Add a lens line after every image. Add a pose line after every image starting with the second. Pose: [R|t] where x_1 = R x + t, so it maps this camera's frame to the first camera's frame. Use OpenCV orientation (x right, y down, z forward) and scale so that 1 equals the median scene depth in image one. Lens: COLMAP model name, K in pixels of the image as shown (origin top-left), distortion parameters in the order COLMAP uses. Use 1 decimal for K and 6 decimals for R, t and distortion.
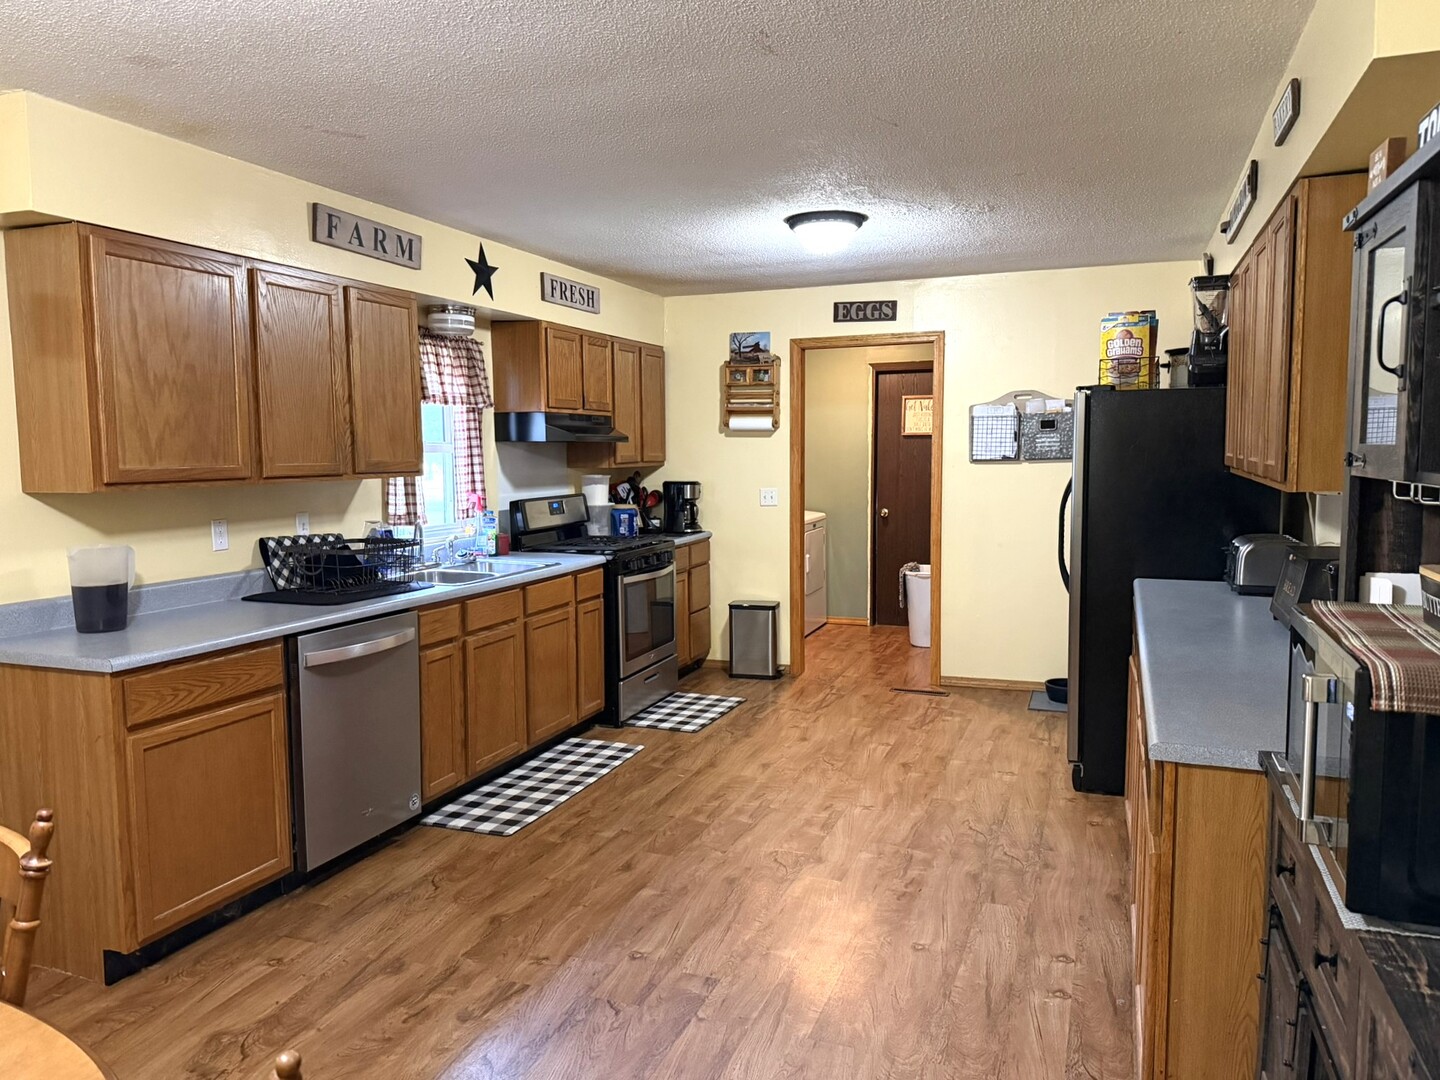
lens RADIAL K [[1018.2, 0, 718.7], [0, 1018.2, 538.1], [0, 0, 1]] dist [0.031476, -0.014157]
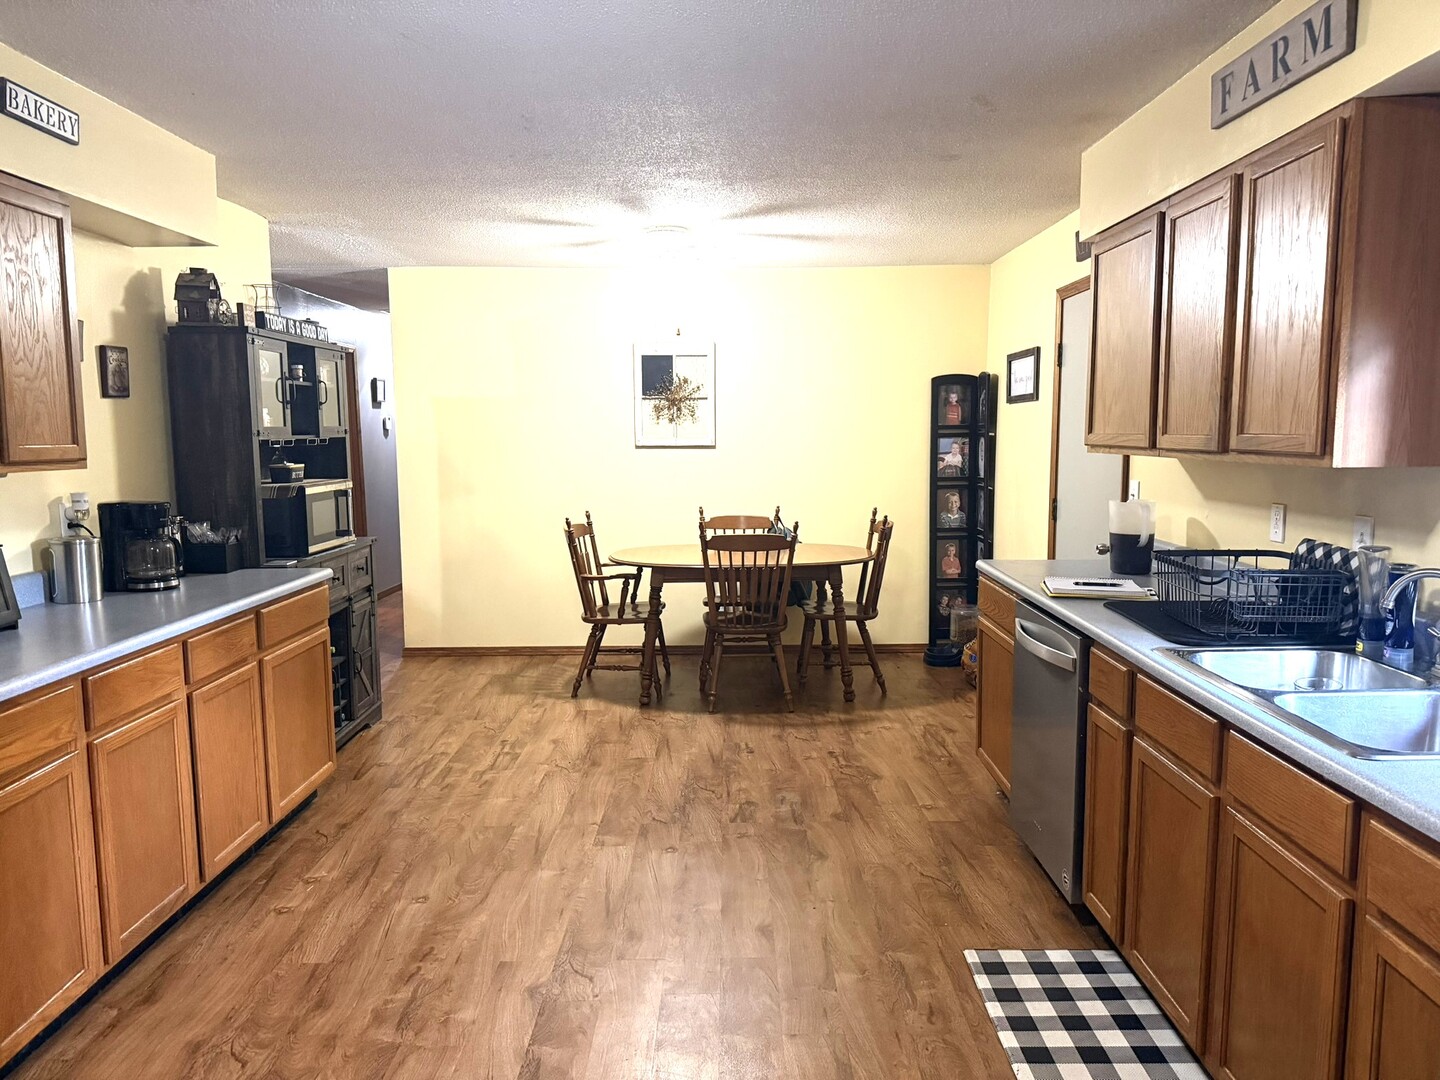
lens RADIAL K [[1018.2, 0, 719.7], [0, 1018.2, 543.3], [0, 0, 1]] dist [0.031476, -0.014157]
pose [[-0.936248, 0.054464, -0.347093, 0.228641], [-0.018028, 0.979163, 0.202274, -0.161074], [0.350877, 0.195636, -0.915757, 1.797821]]
